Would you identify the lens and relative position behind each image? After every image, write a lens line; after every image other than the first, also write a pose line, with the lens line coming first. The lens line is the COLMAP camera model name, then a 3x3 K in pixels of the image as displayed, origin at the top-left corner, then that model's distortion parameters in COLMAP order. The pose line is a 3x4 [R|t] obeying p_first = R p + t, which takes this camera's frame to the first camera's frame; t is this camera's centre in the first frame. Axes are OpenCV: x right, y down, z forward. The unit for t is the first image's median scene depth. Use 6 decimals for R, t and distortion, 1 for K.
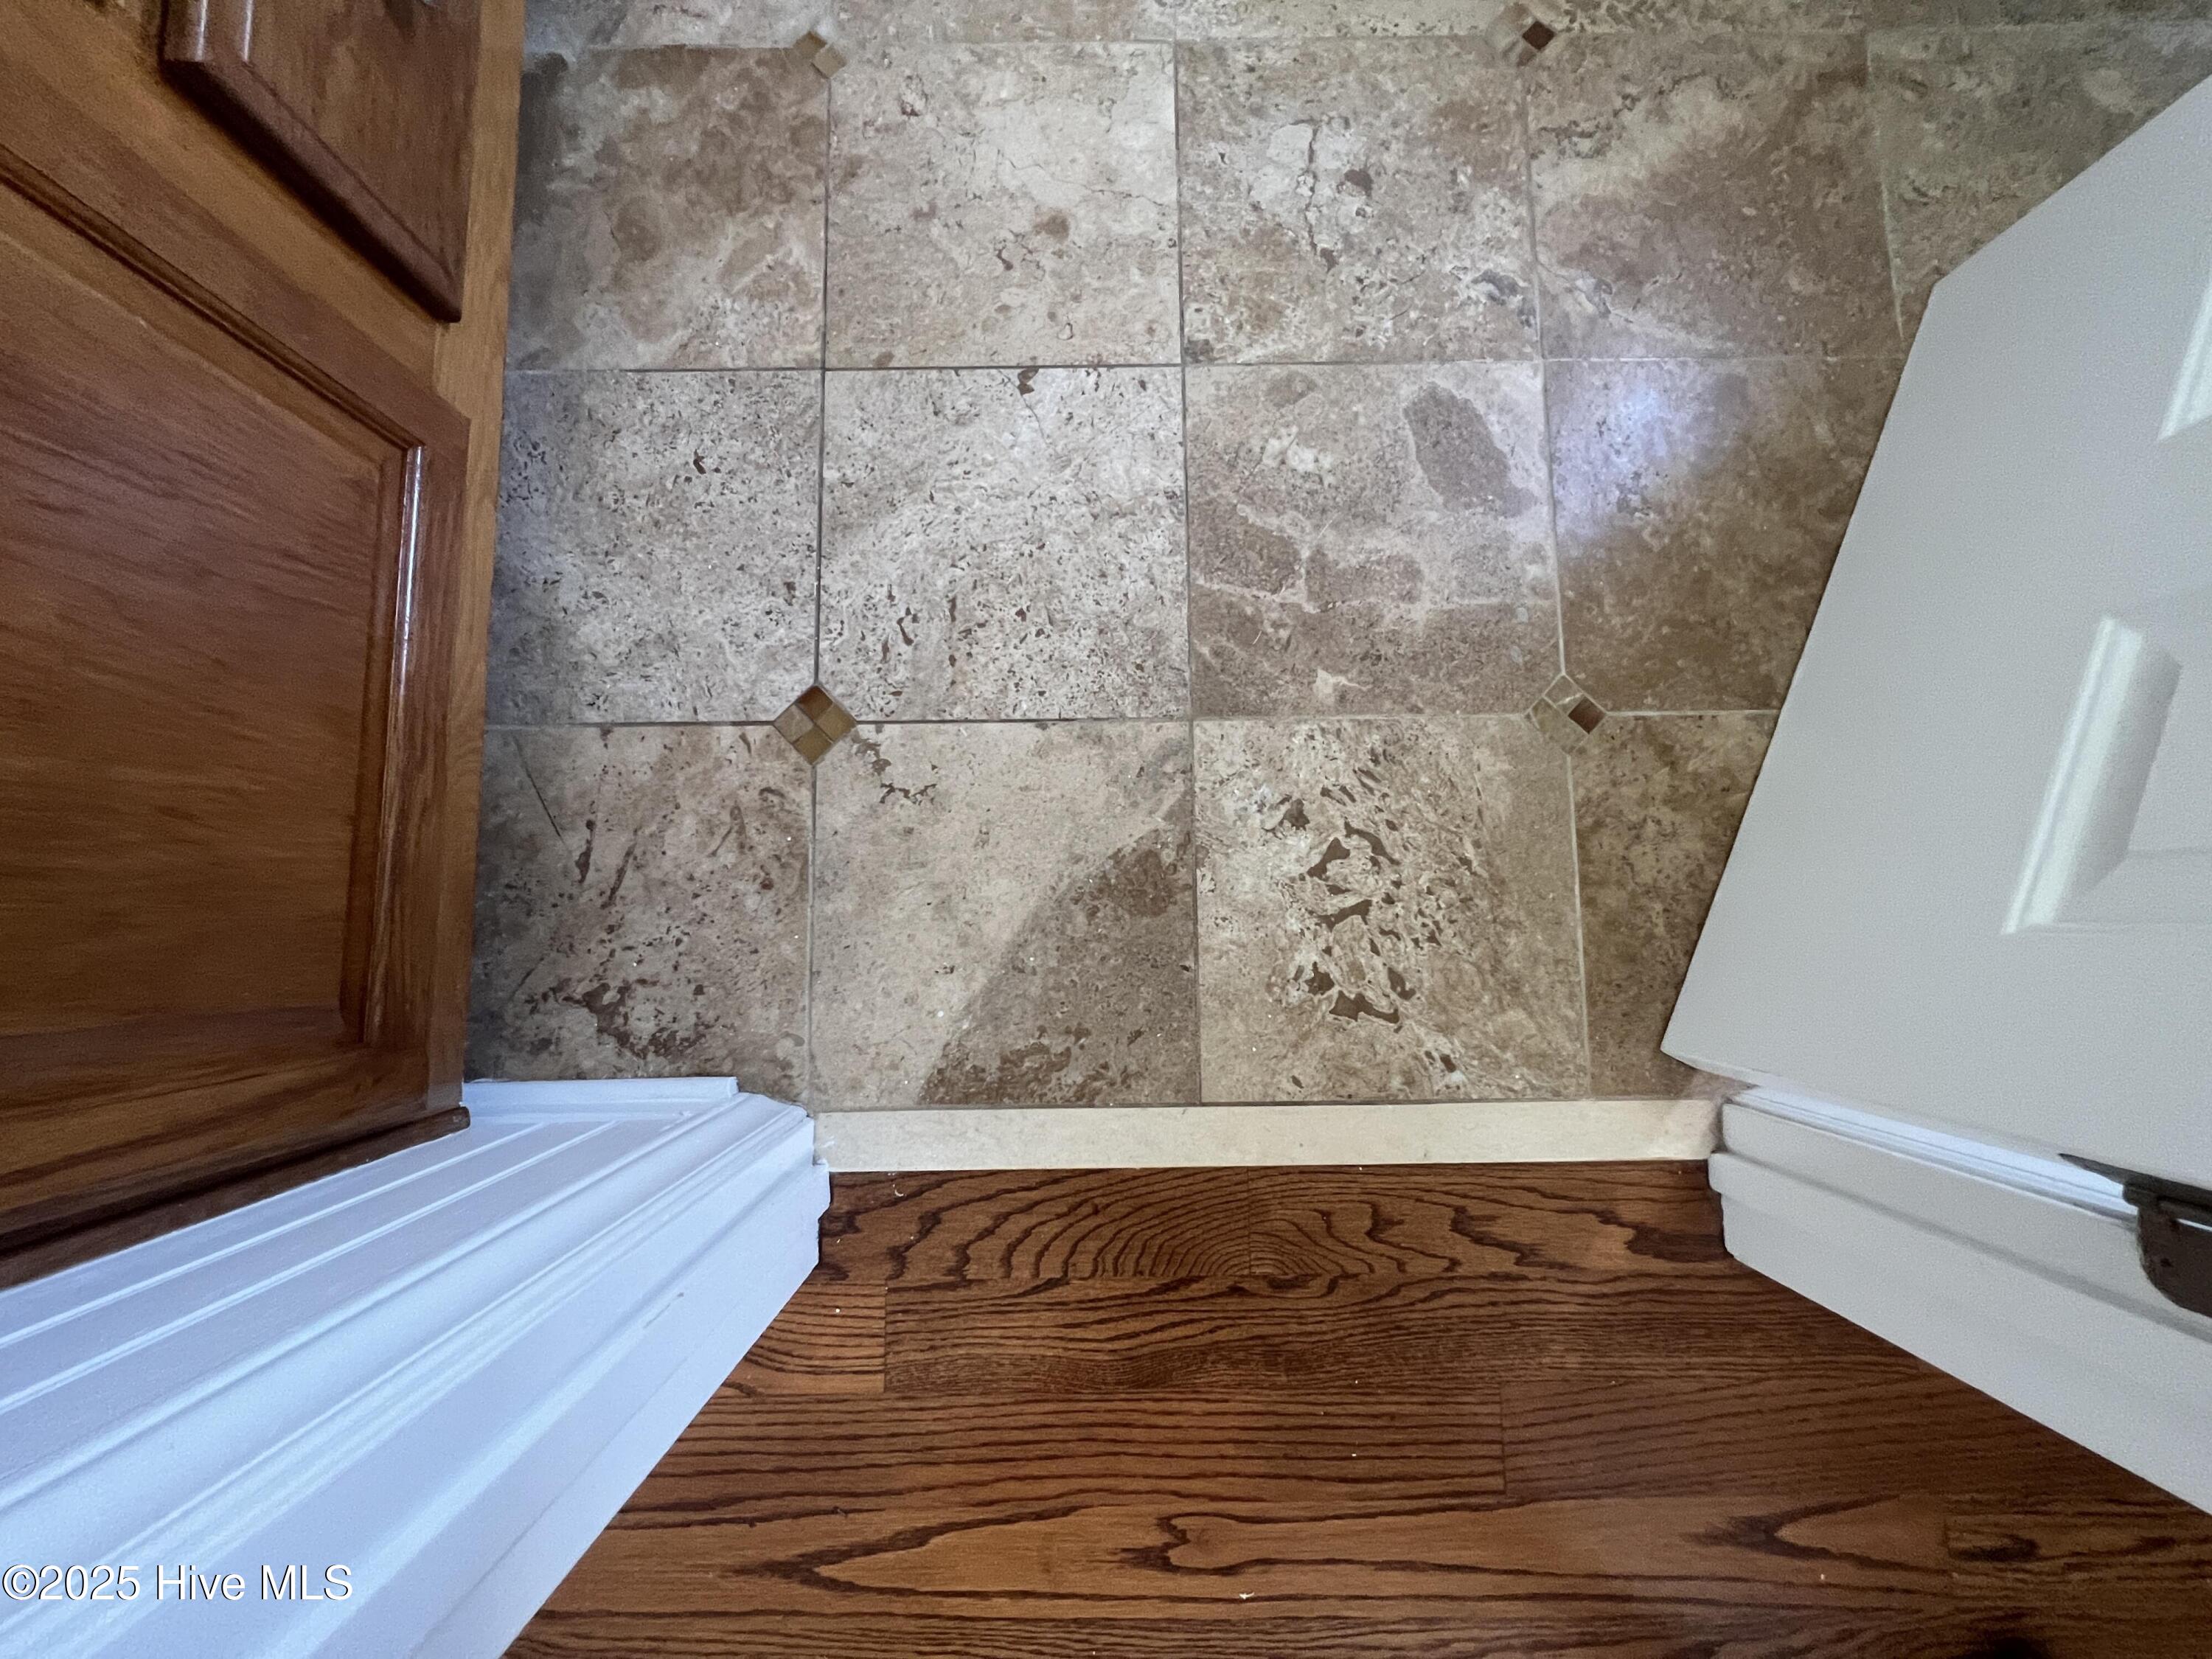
lens RADIAL K [[887.5, 0, 1105.1], [0, 887.5, 825.5], [0, 0, 1]] dist [-0.000691, 0.000274]
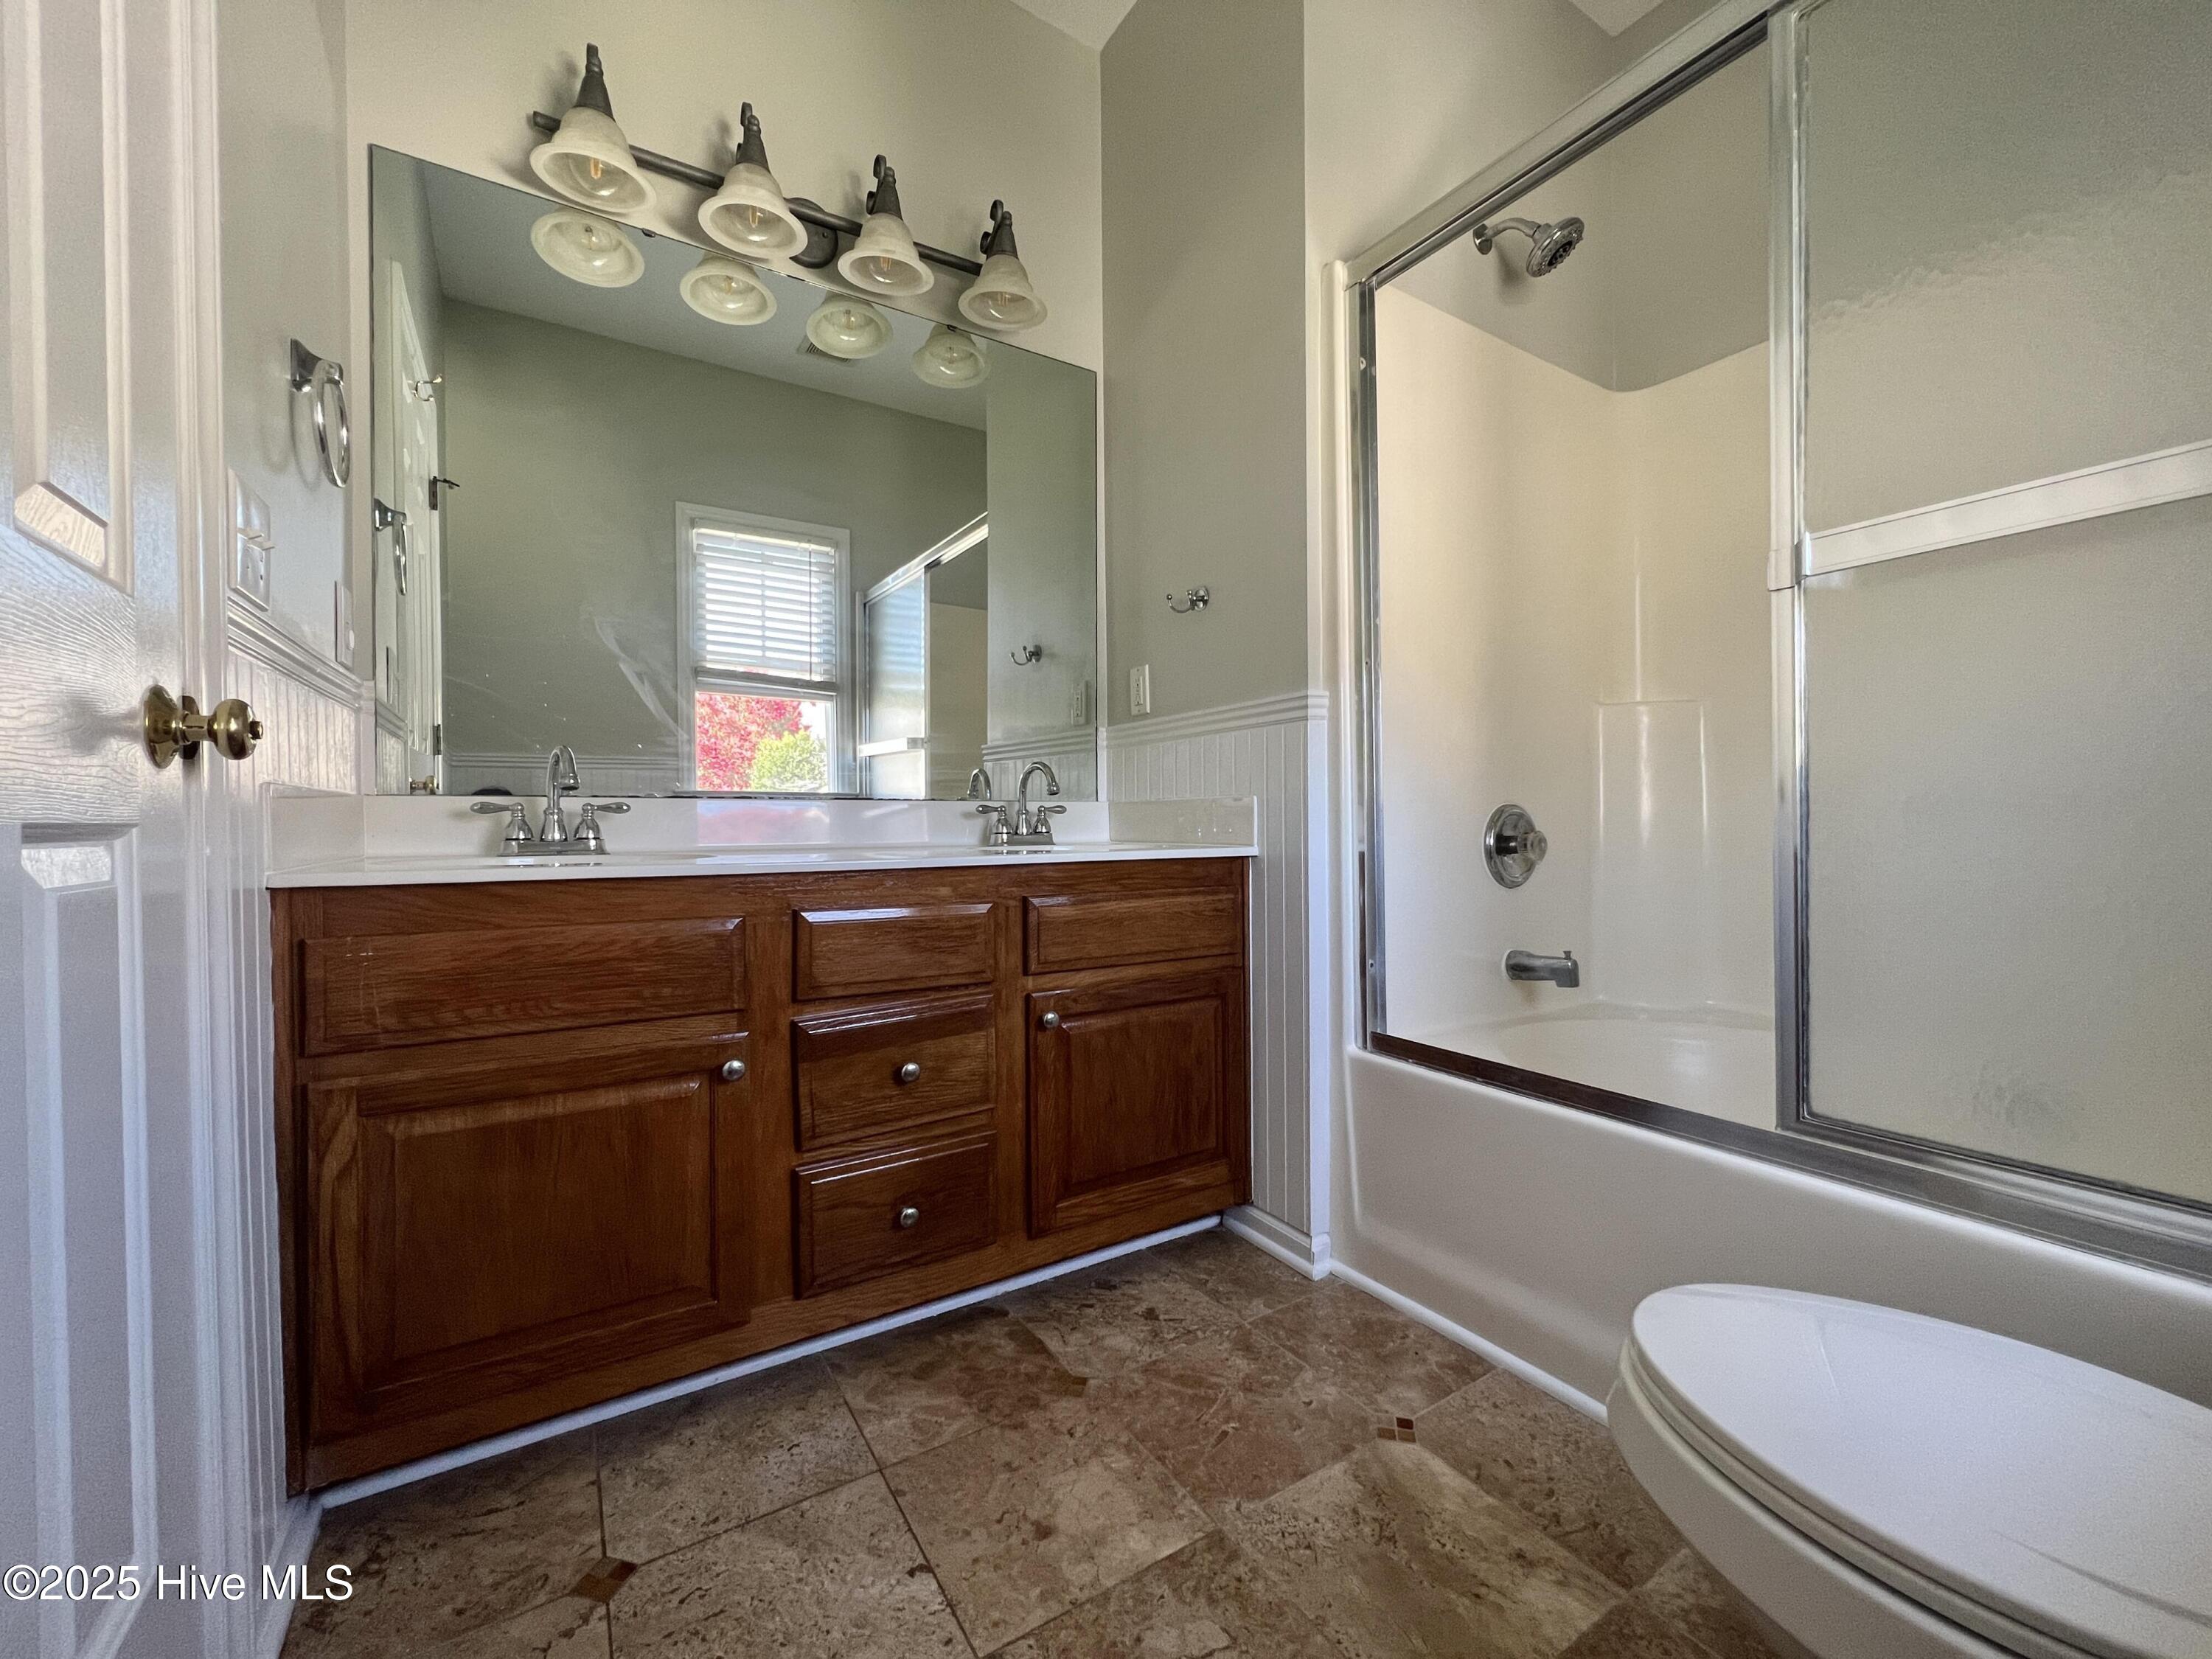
lens RADIAL K [[887.5, 0, 1106.8], [0, 887.5, 827.9], [0, 0, 1]] dist [-0.000691, 0.000274]
pose [[0.521367, 0.000746, -0.853332, 1.164799], [-0.847893, 0.113188, -0.517944, -0.183974], [0.096201, 0.993573, 0.059645, -0.133963]]
